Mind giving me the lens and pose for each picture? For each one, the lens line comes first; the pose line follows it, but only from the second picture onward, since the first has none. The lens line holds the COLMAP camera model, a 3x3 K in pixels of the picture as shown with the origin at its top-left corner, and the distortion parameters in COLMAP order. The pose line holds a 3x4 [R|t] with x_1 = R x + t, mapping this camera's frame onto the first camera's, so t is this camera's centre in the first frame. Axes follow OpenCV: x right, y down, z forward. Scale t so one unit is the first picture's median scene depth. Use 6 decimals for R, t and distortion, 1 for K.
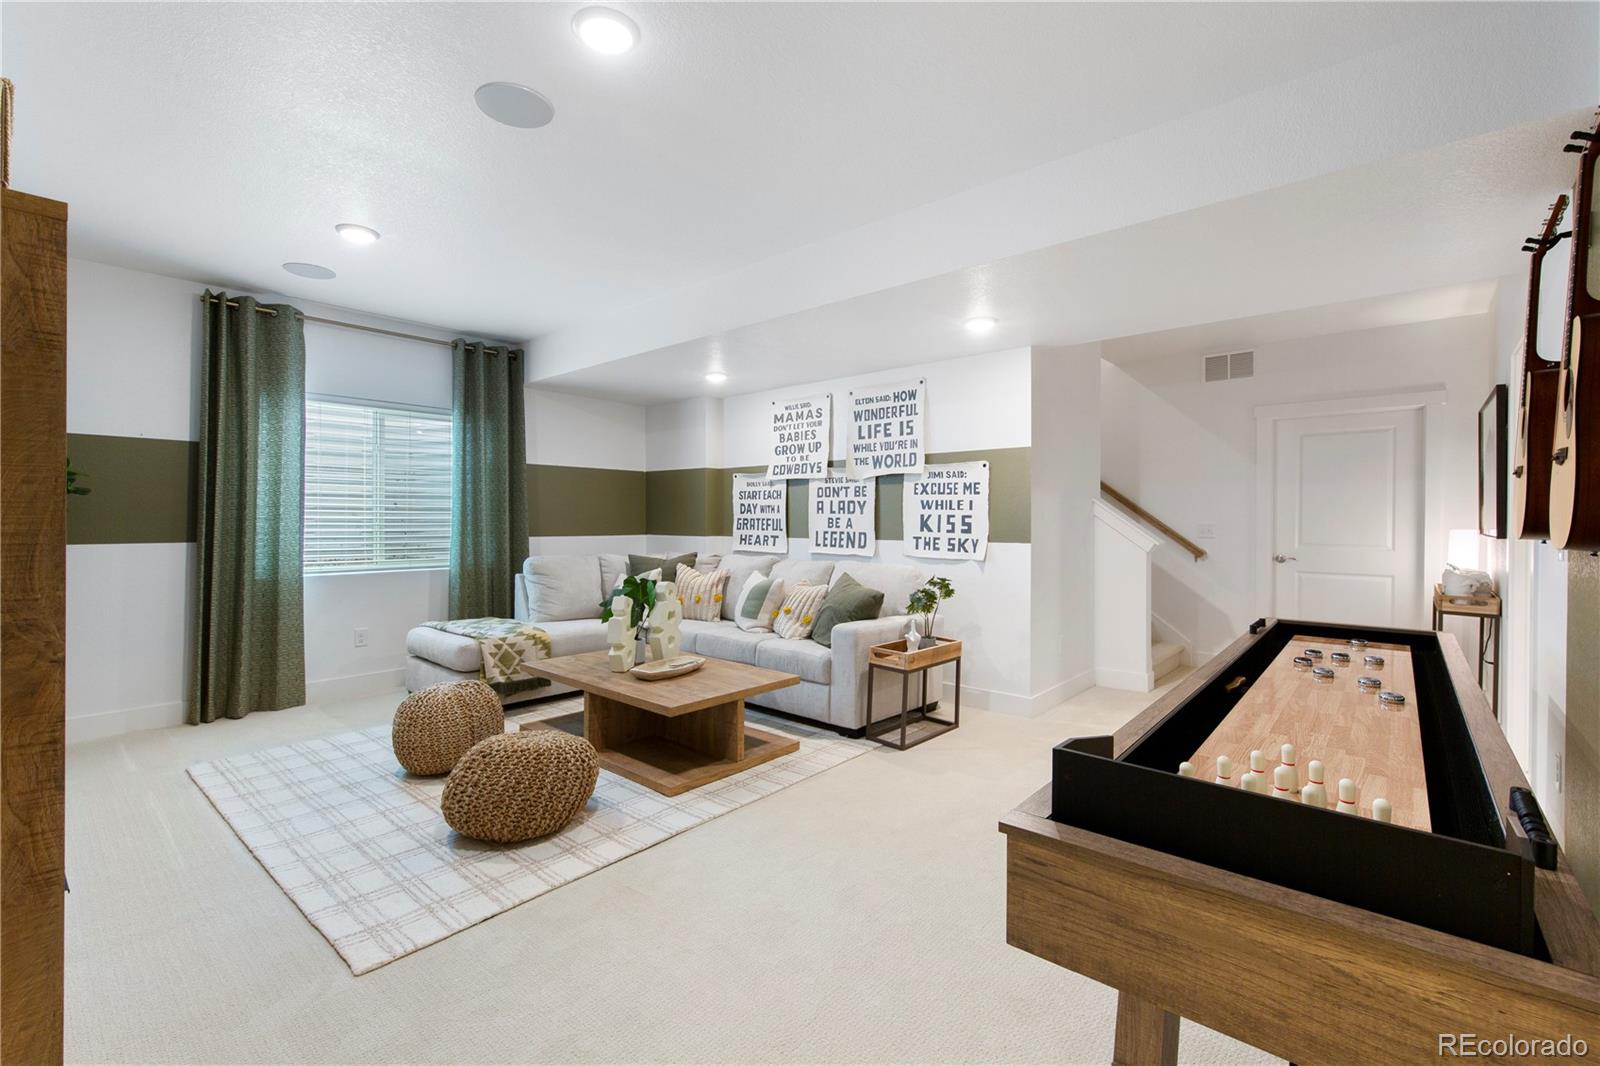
lens RADIAL K [[692.4, 0, 807.7], [0, 692.4, 521.7], [0, 0, 1]] dist [0.001492, -0.001395]
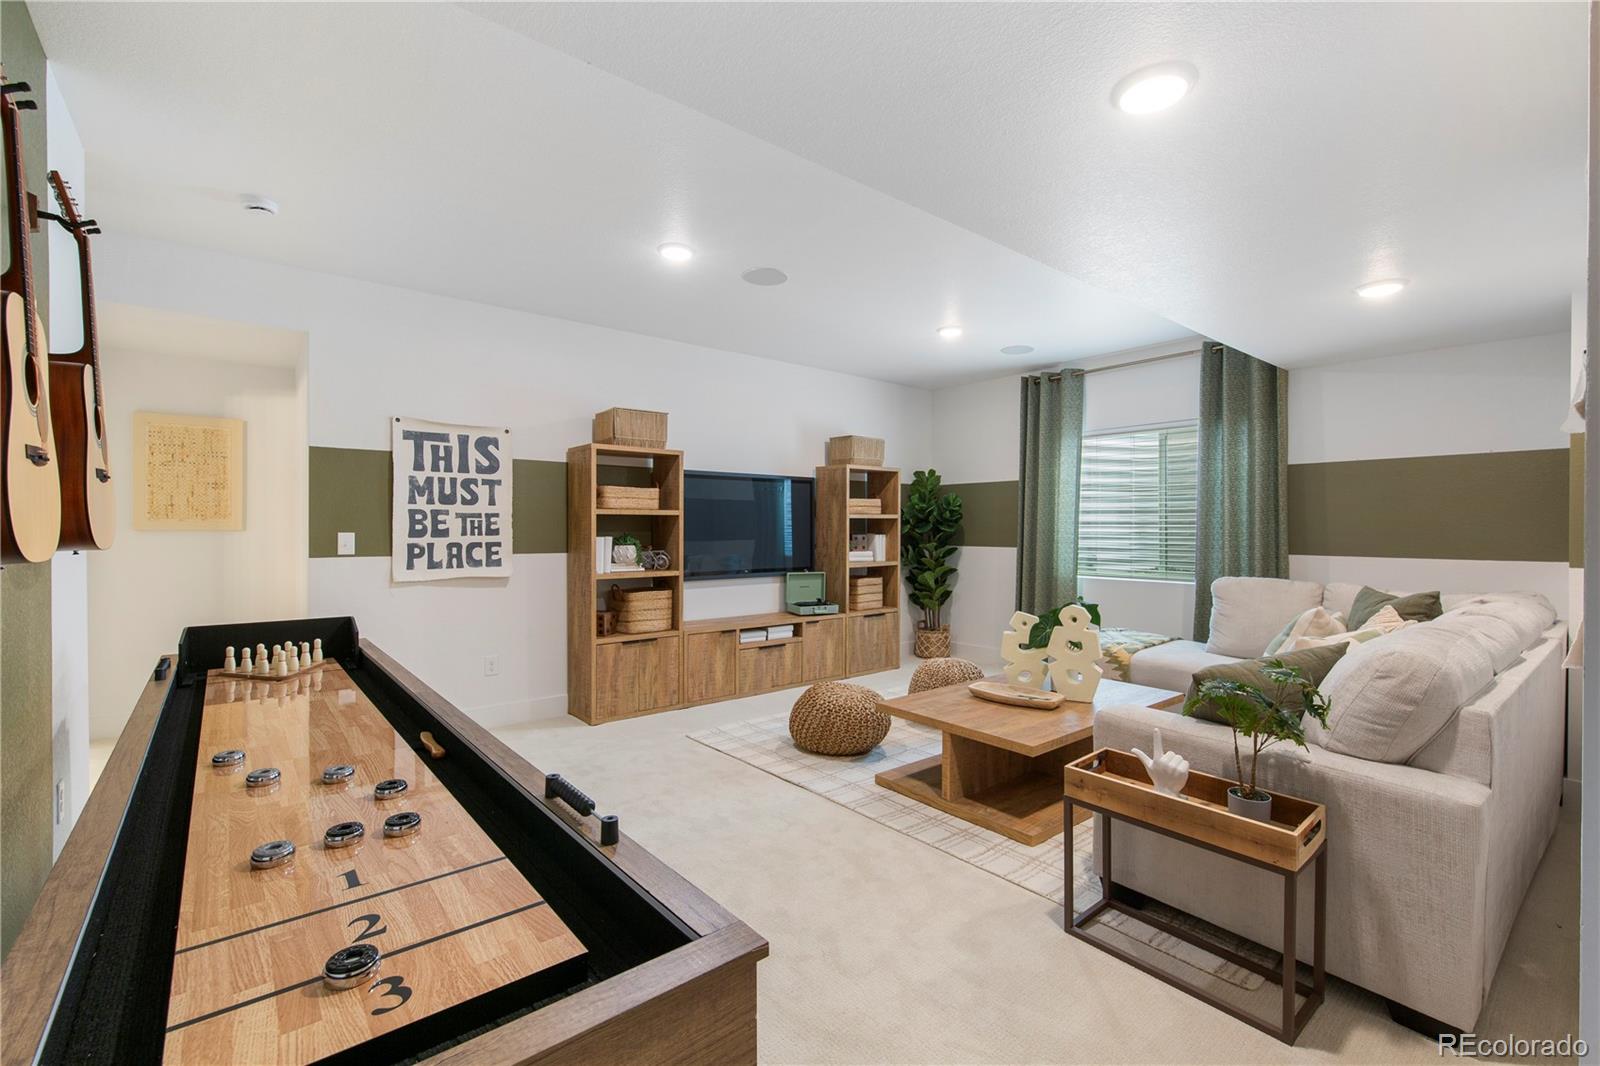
lens RADIAL K [[692.4, 0, 805.1], [0, 692.4, 533.8], [0, 0, 1]] dist [0.001492, -0.001395]
pose [[-0.165547, 0.004936, -0.986189, 0.690028], [-0.010208, 0.999925, 0.006719, -0.004257], [0.986149, 0.011180, -0.165485, 0.813975]]
